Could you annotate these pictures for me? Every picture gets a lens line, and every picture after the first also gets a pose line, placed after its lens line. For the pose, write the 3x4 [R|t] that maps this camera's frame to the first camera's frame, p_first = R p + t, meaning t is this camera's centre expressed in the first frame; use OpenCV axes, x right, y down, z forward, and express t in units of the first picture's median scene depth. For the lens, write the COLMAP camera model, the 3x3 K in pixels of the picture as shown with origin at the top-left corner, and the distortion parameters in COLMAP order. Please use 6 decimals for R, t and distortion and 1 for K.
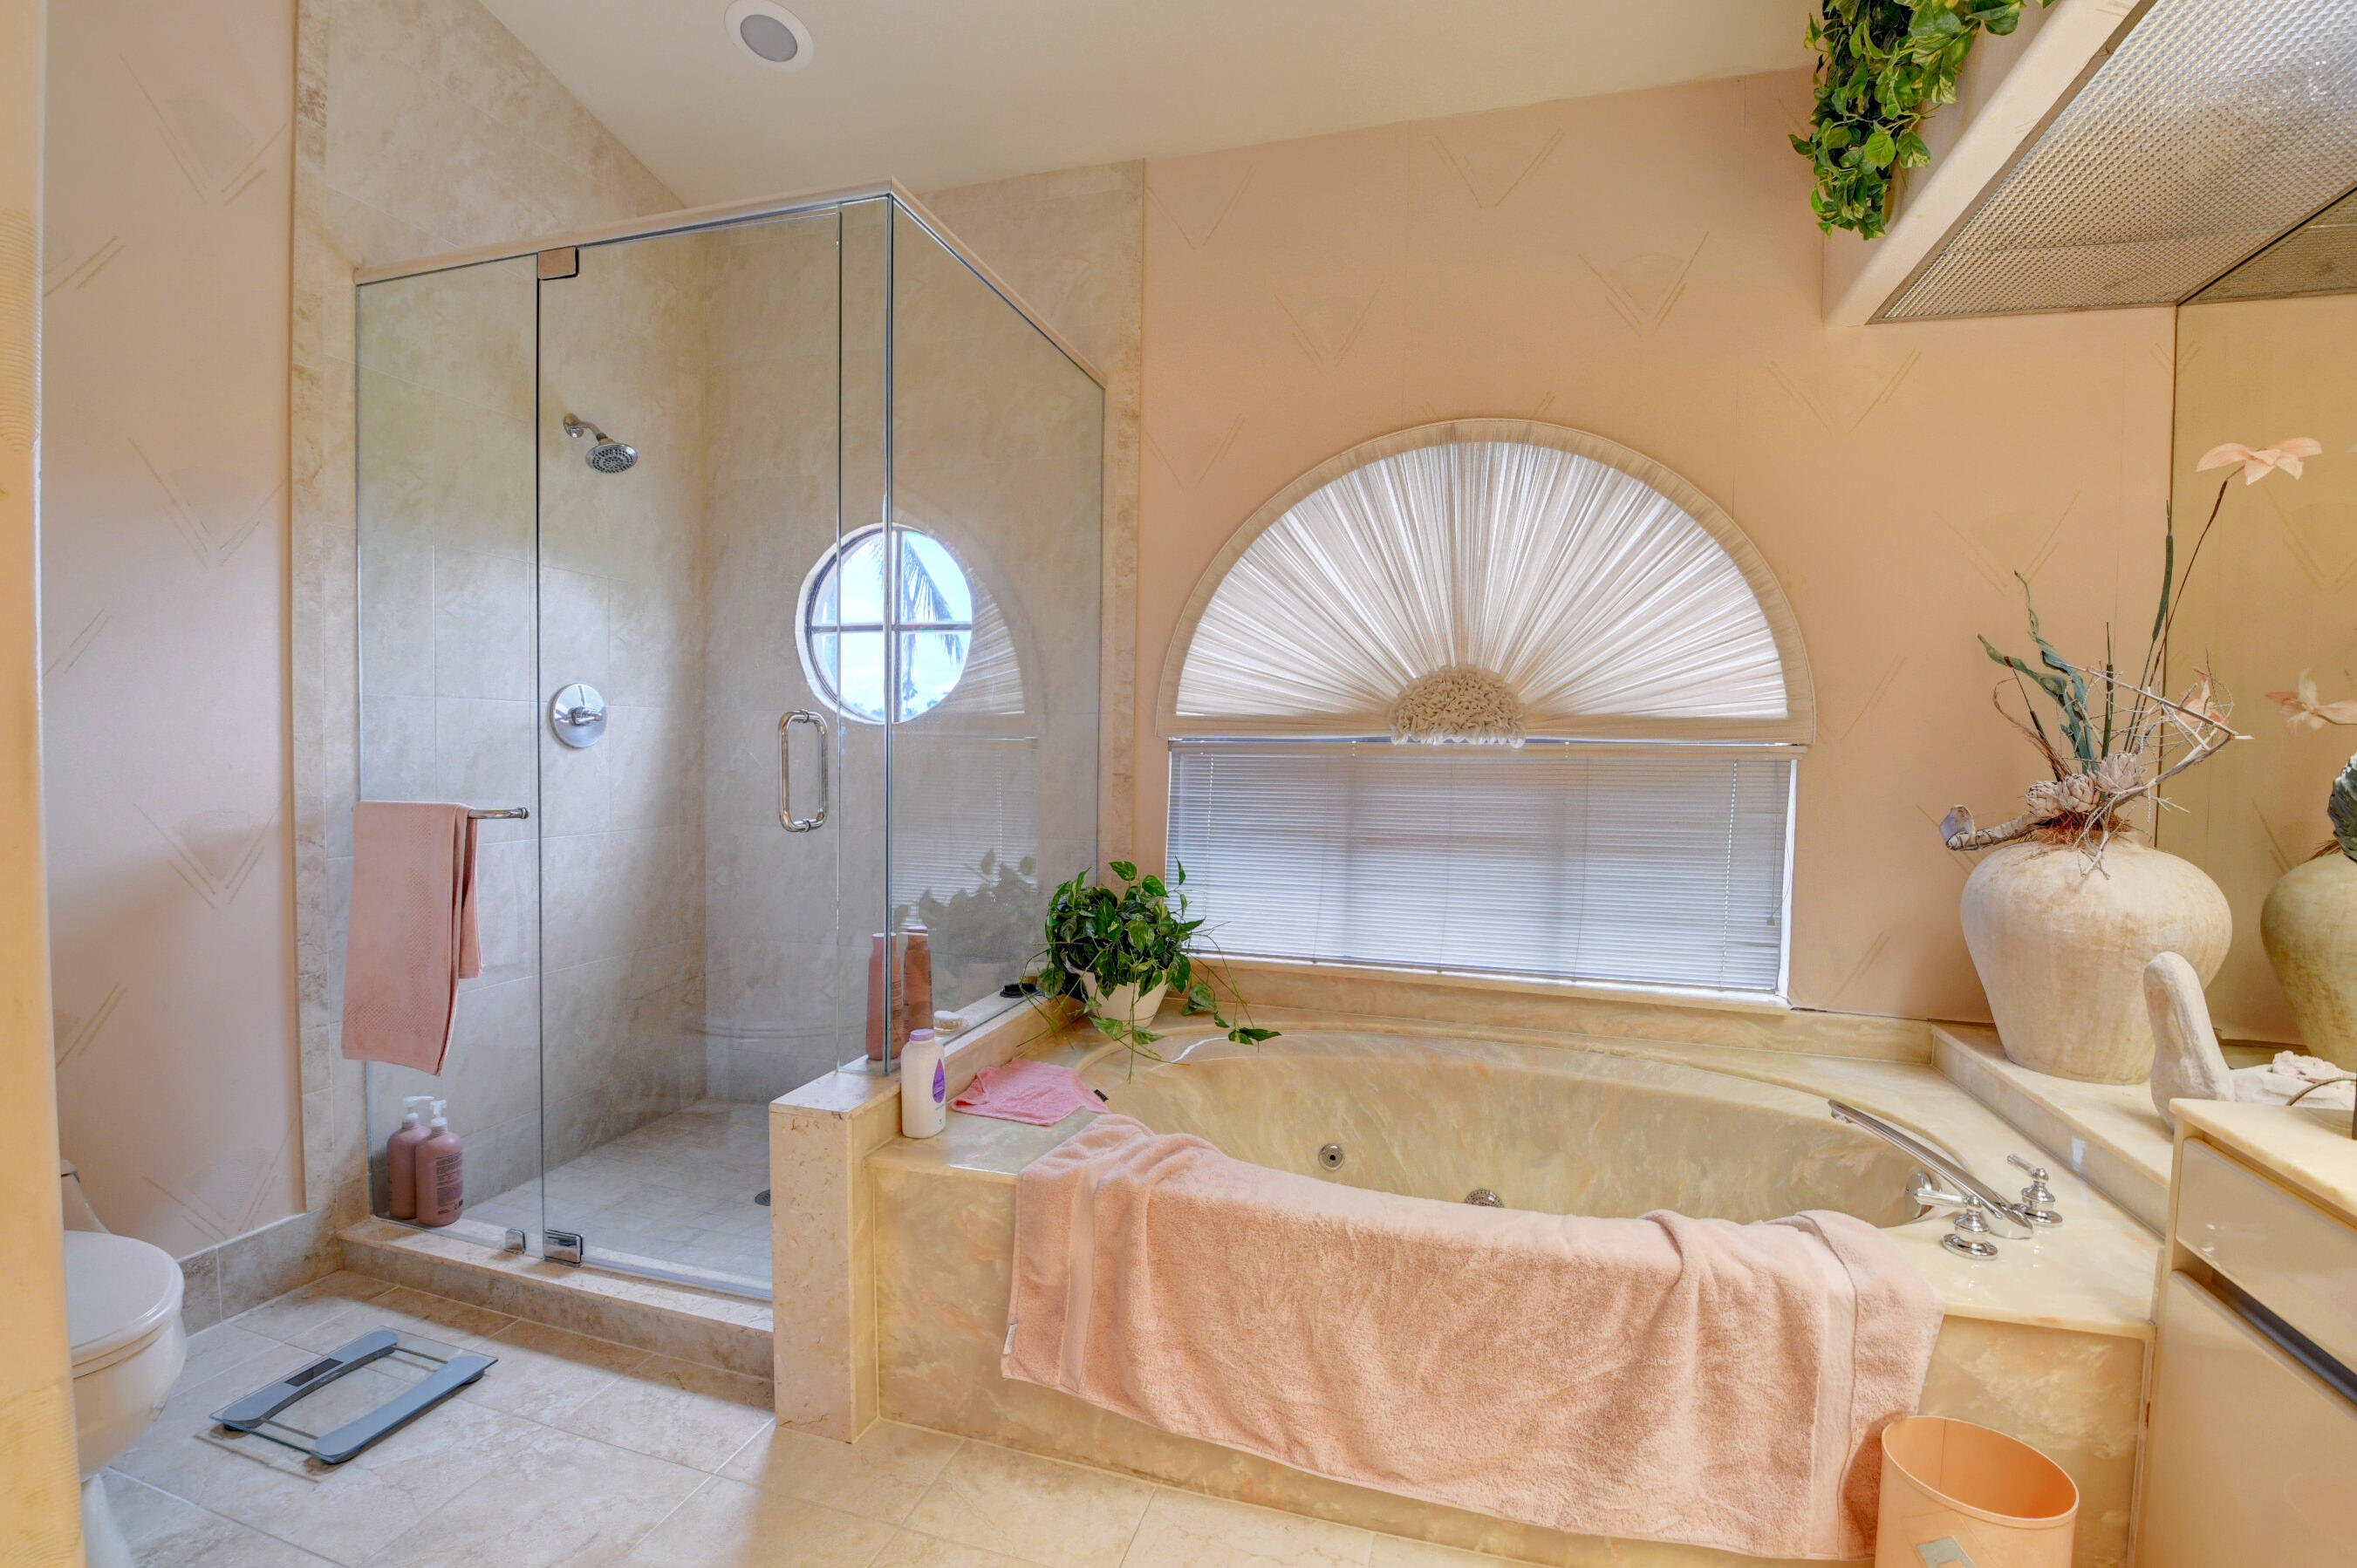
lens RADIAL K [[1048.4, 0, 1158.5], [0, 1048.4, 786.4], [0, 0, 1]] dist [0.015609, -0.025659]
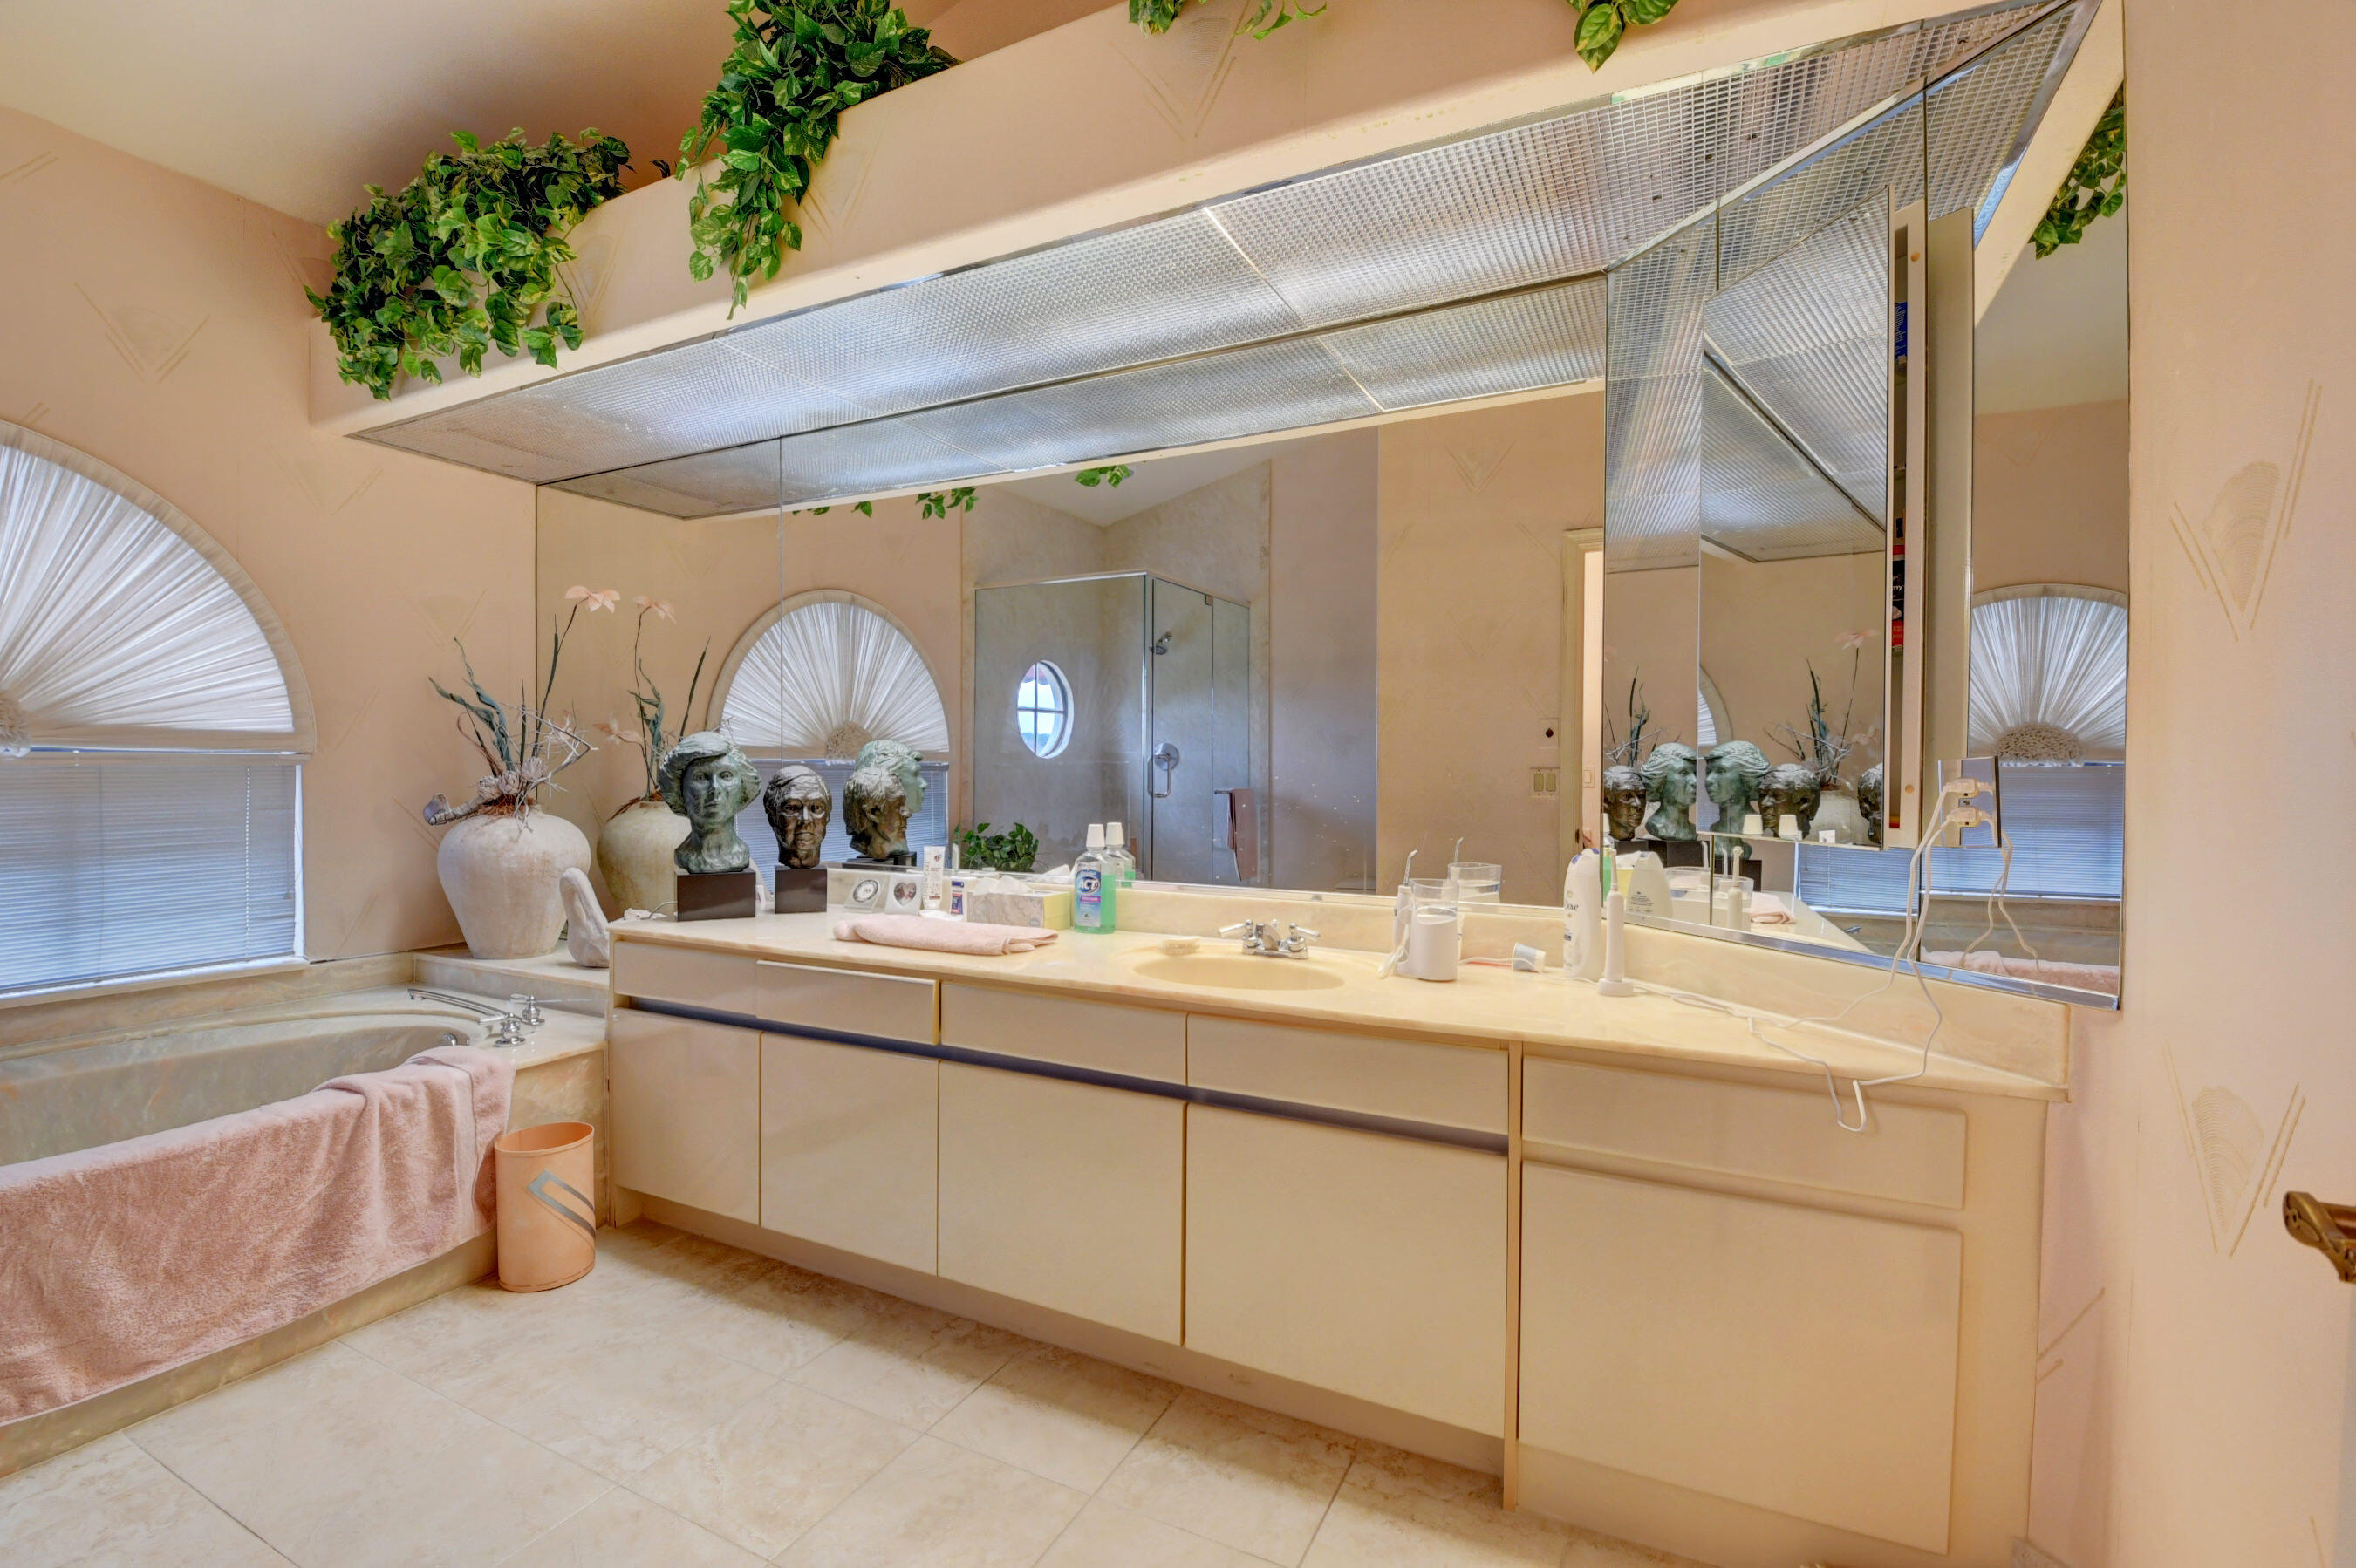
lens RADIAL K [[1048.0, 0, 1158.0], [0, 1048.0, 786.4], [0, 0, 1]] dist [0.015609, -0.025659]
pose [[0.180105, -0.028200, 0.983243, -0.513169], [0.039971, 0.998973, 0.021329, 0.016591], [-0.982835, 0.035460, 0.181048, -0.270545]]
